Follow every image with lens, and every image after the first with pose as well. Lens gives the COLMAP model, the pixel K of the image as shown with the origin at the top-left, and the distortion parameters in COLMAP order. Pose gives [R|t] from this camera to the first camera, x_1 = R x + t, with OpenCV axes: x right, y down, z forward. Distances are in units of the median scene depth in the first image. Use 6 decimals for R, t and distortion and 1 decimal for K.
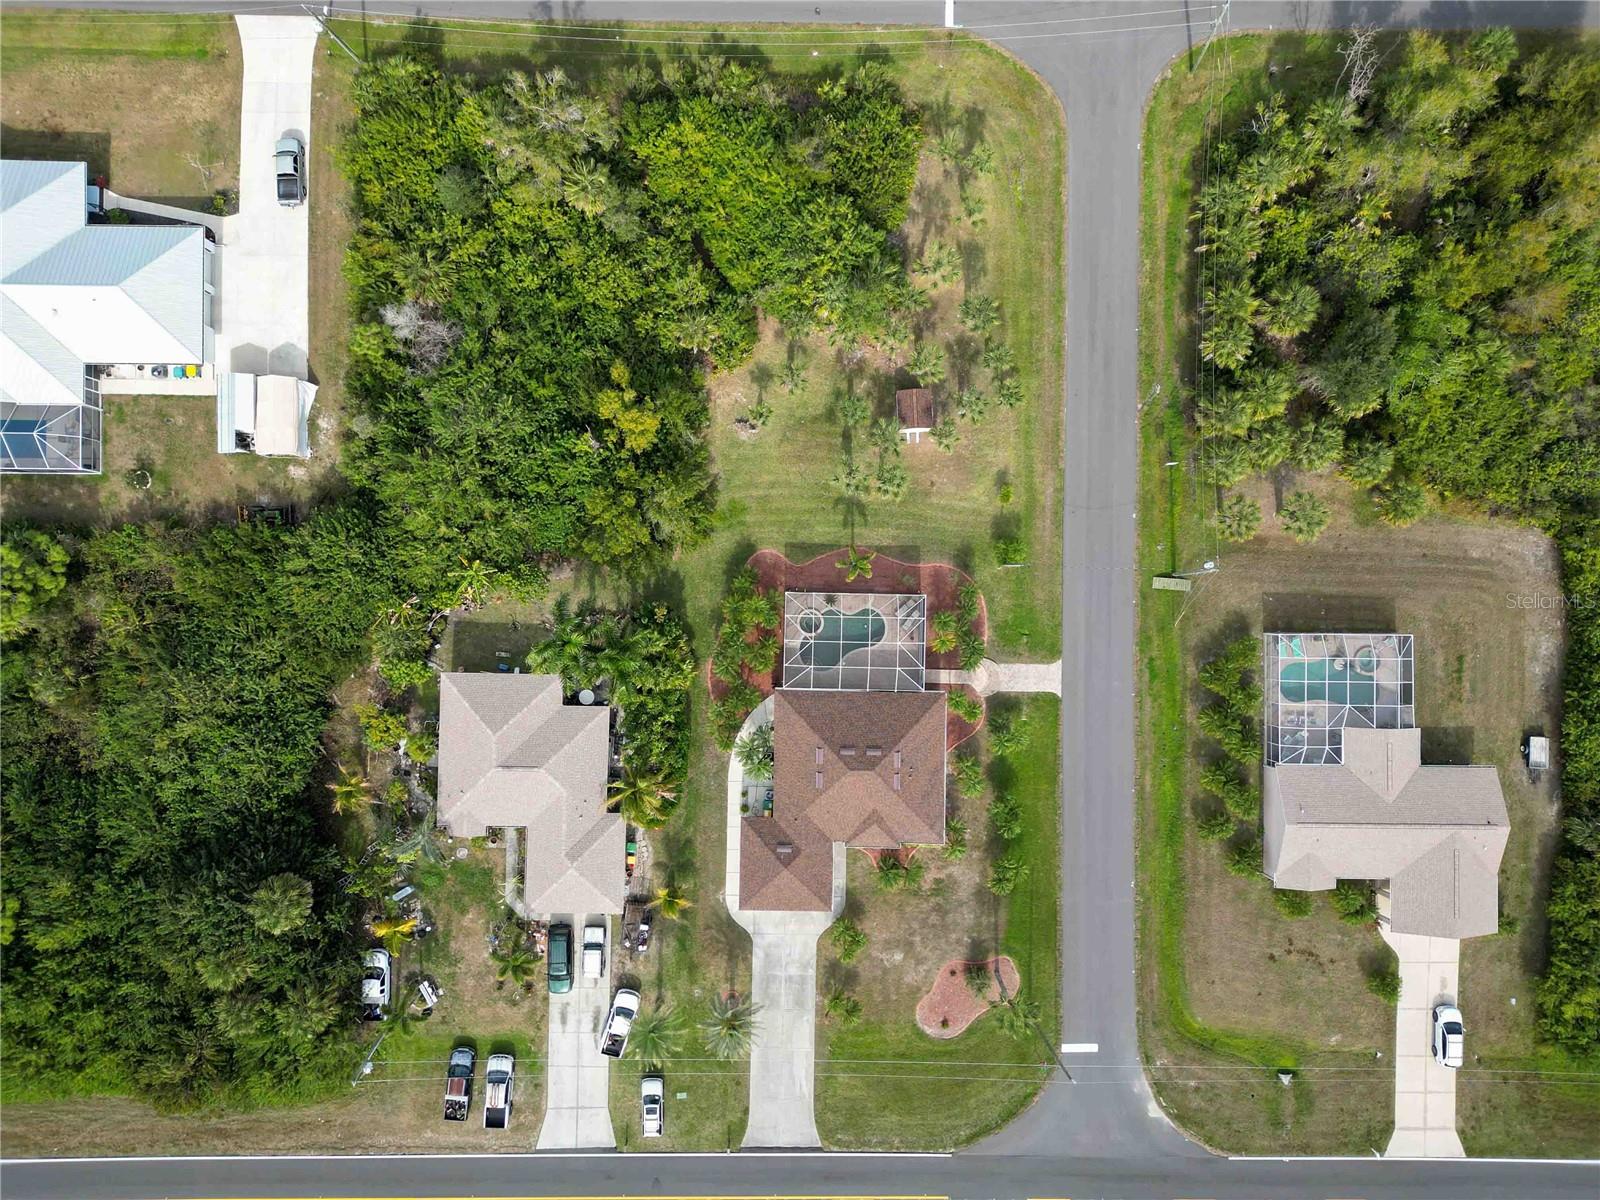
lens RADIAL K [[1118.7, 0, 796.8], [0, 1118.7, 601.6], [0, 0, 1]] dist [0.074936, -0.069445]
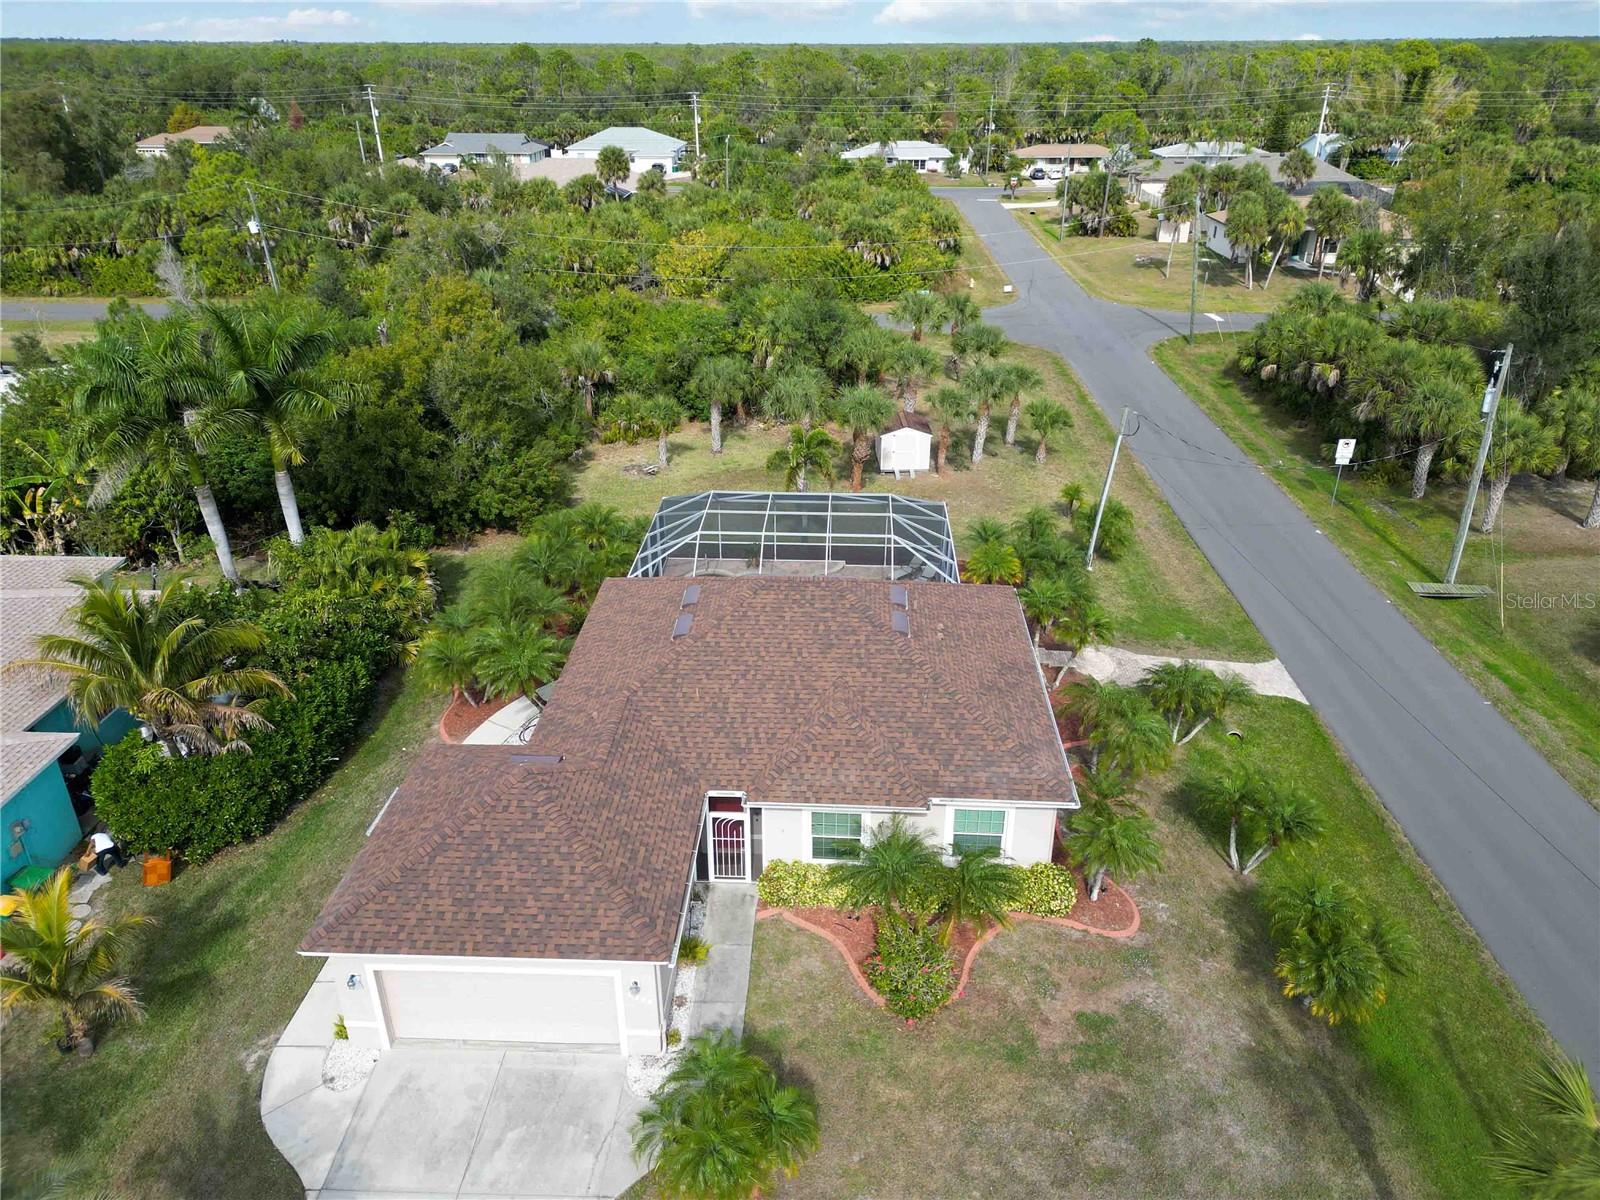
lens RADIAL K [[1118.7, 0, 796.8], [0, 1118.7, 601.6], [0, 0, 1]] dist [0.074936, -0.069445]
pose [[0.999499, 0.005710, -0.031142, 0.064725], [-0.030409, 0.447023, -0.894006, 0.454753], [0.008816, 0.894504, 0.446972, 0.807016]]
